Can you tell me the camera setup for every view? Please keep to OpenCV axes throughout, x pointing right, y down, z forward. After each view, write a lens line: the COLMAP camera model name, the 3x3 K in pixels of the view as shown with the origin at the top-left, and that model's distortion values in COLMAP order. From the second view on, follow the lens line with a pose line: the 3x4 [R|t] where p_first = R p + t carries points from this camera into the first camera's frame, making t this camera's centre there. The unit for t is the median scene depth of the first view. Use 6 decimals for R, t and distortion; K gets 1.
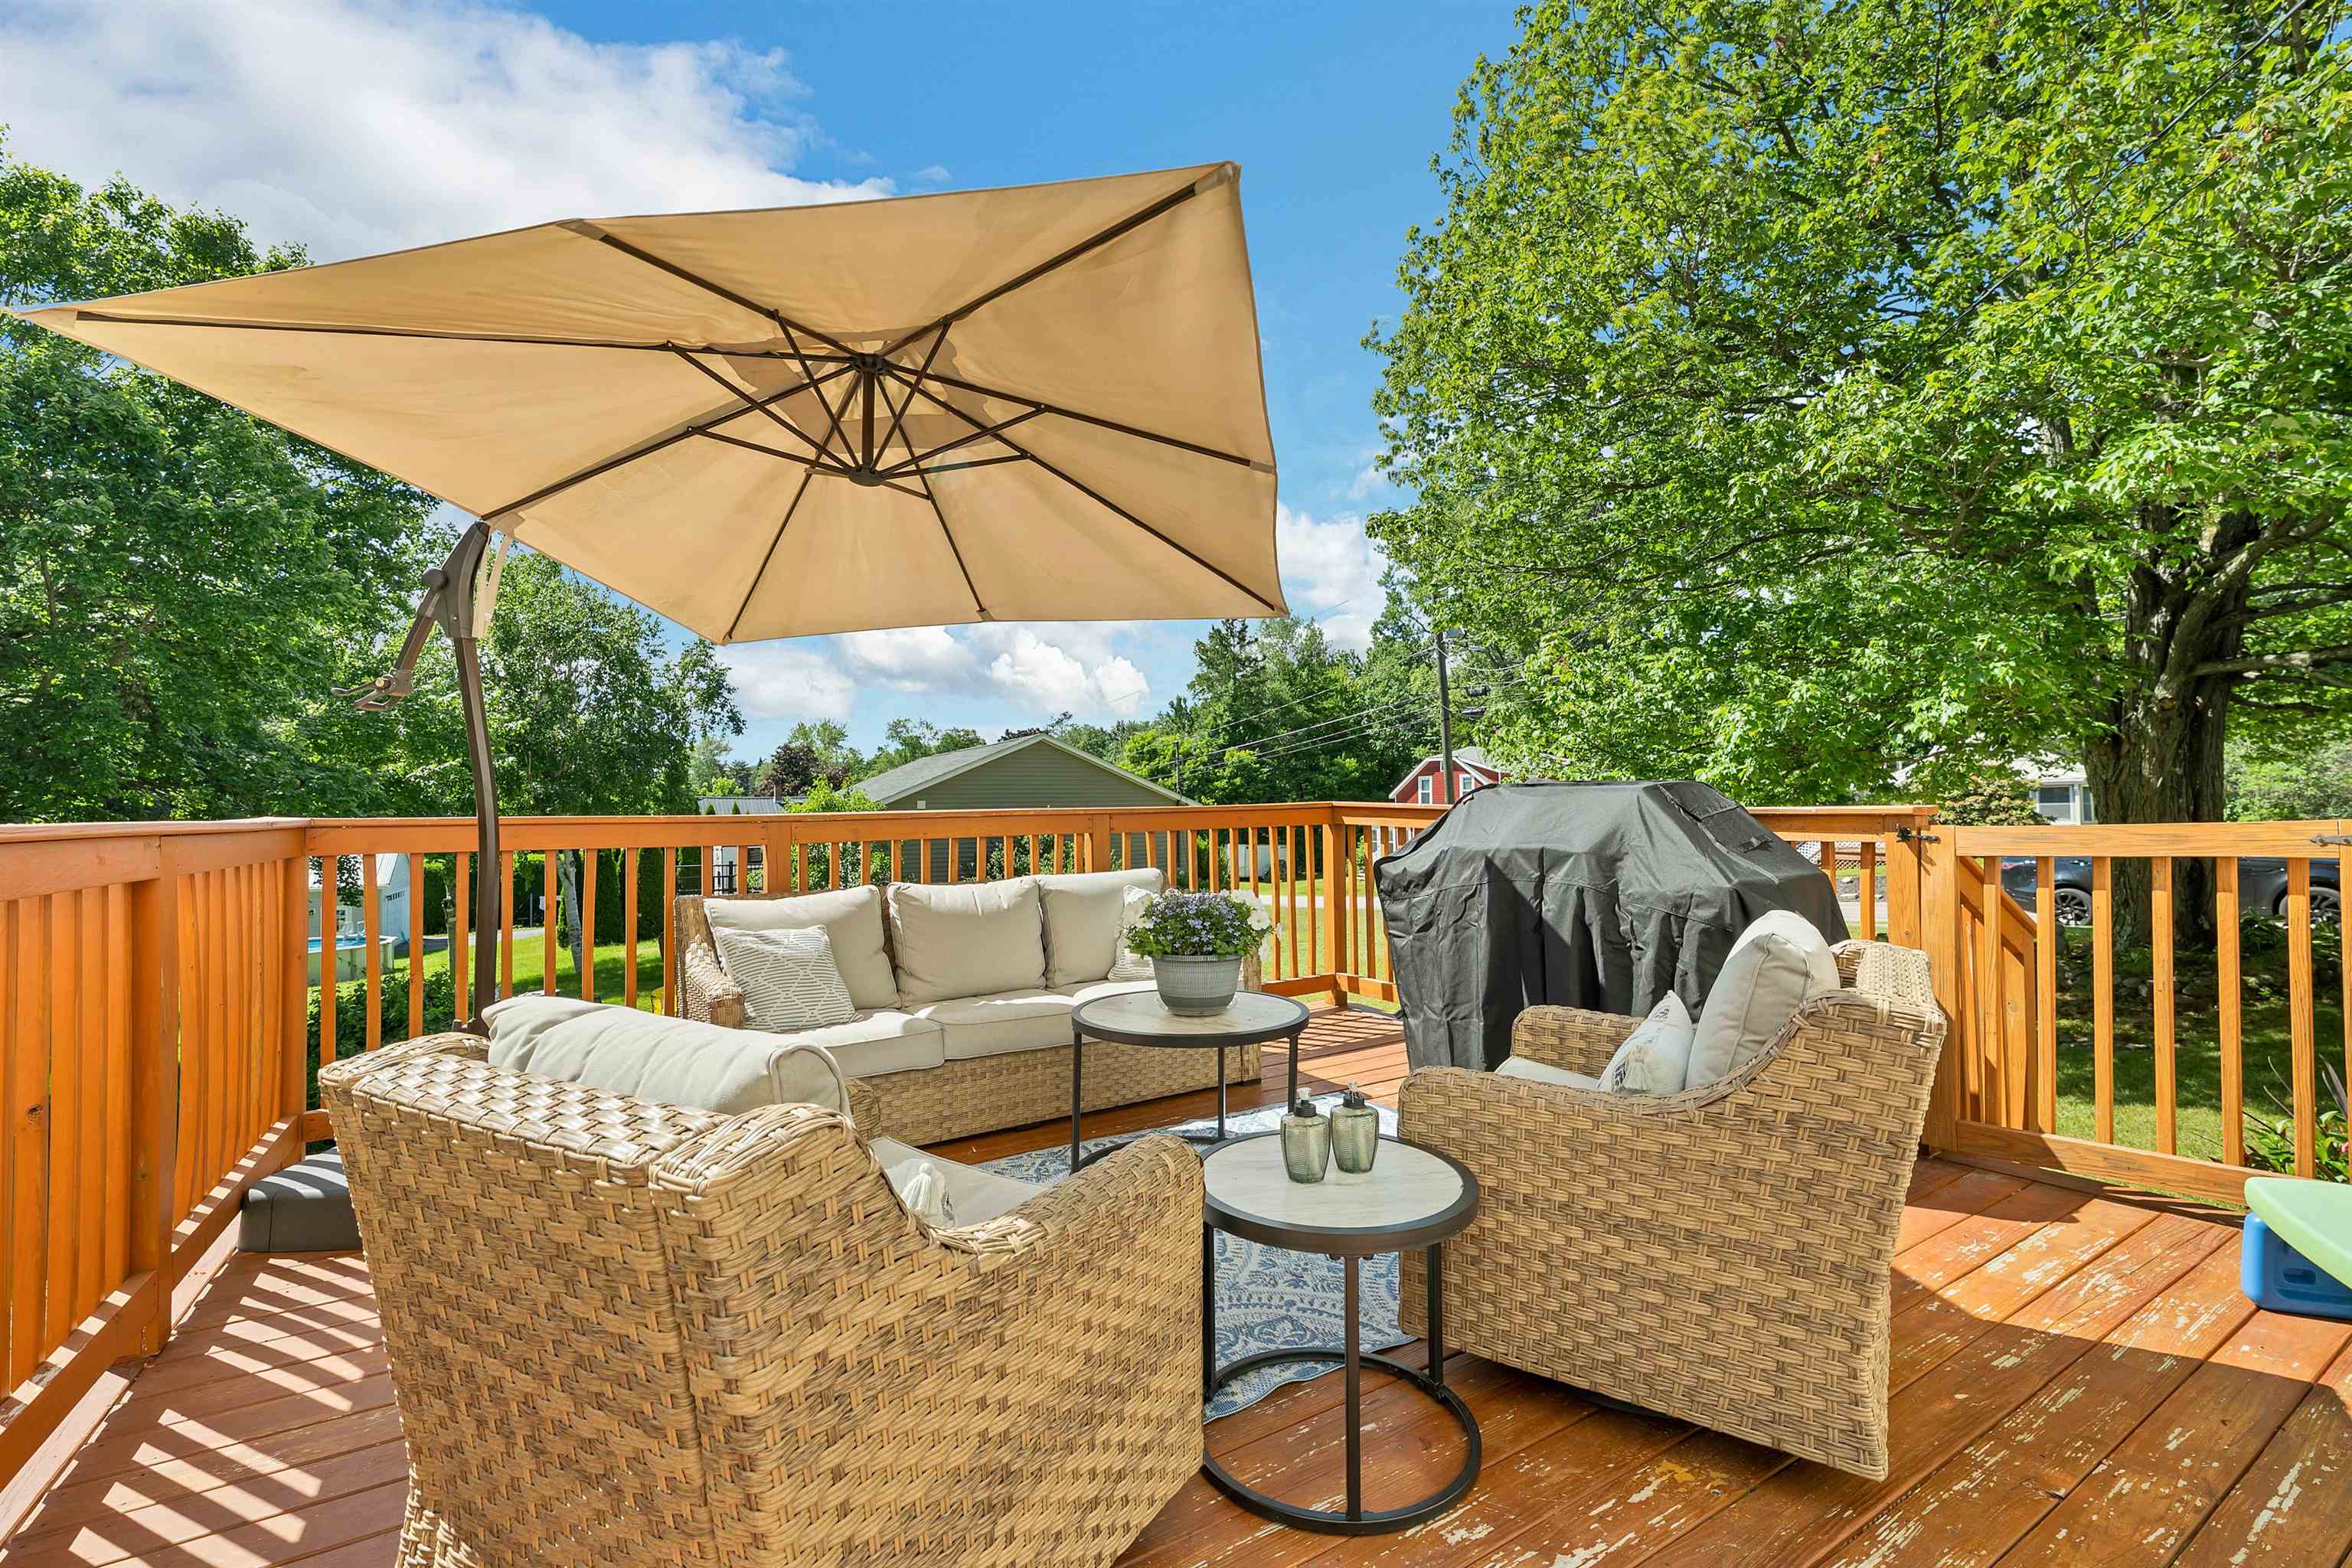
lens RADIAL K [[989.8, 0, 1175.8], [0, 989.8, 790.8], [0, 0, 1]] dist [-0.001715, 0.002651]
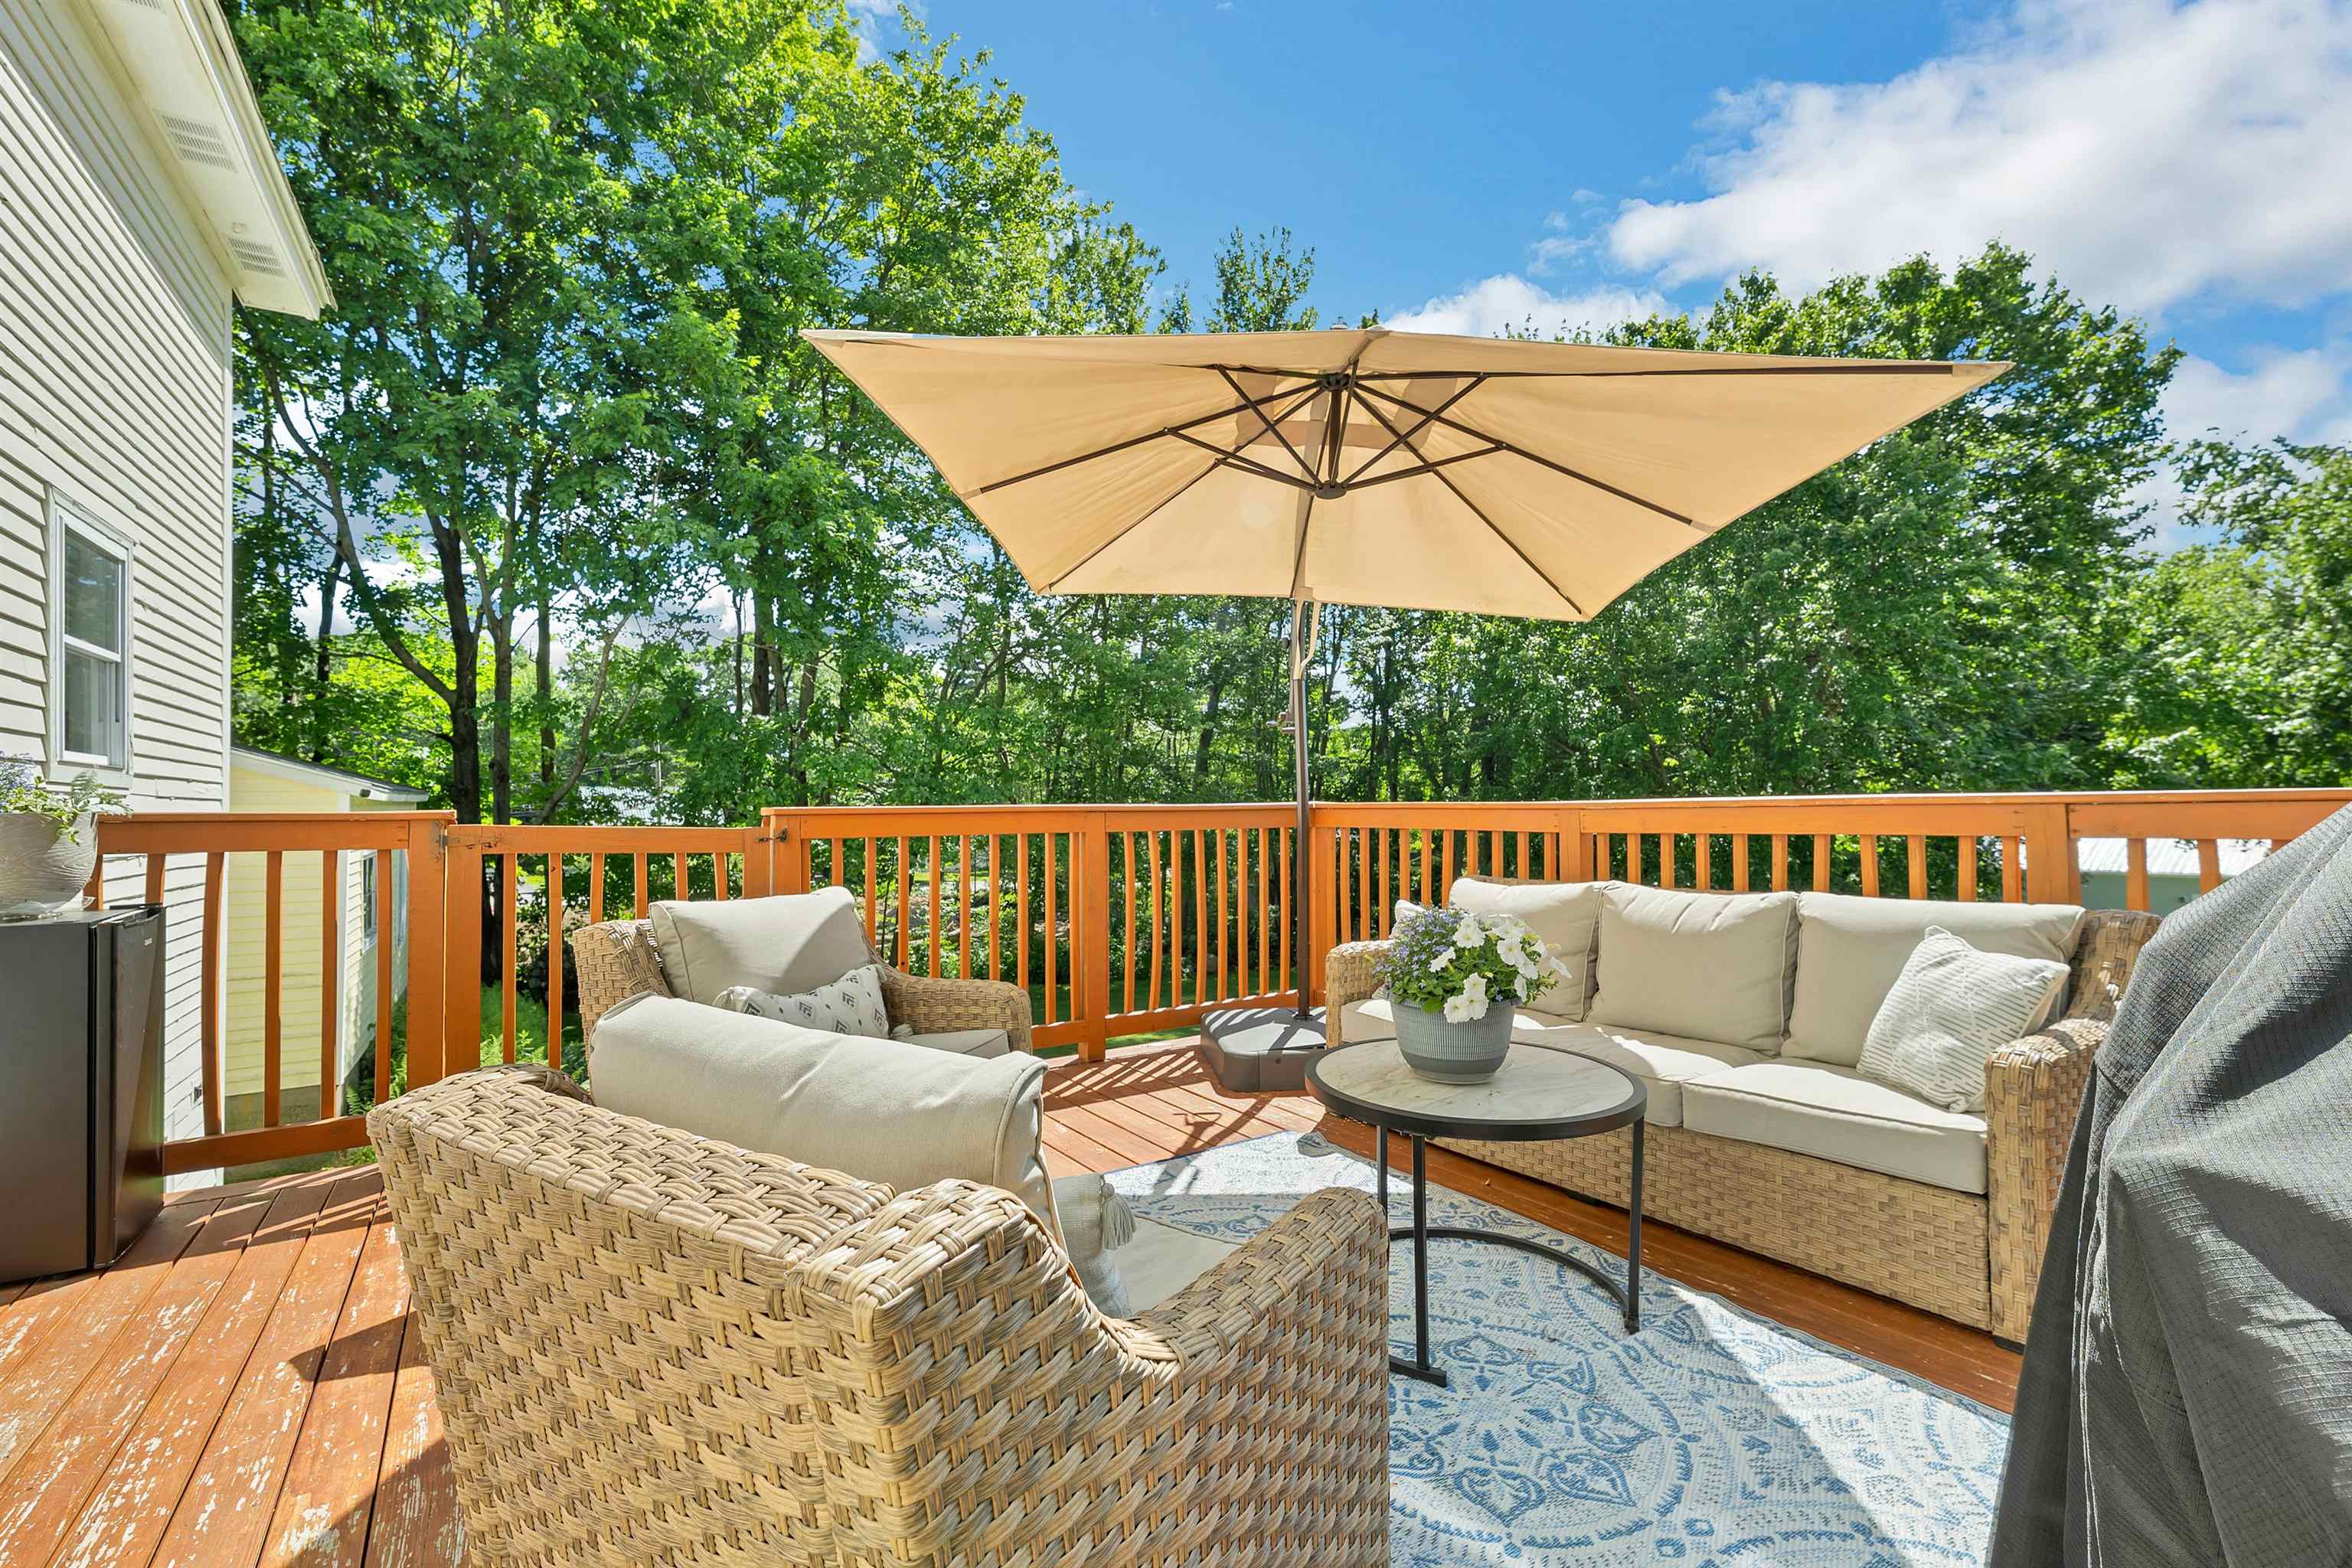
lens RADIAL K [[989.8, 0, 1179.8], [0, 989.8, 793.6], [0, 0, 1]] dist [-0.001715, 0.002651]
pose [[0.054463, 0.000595, -0.998516, 0.565446], [0.024106, 0.999708, 0.001910, 0.006637], [0.998225, -0.024174, 0.054433, 0.594542]]
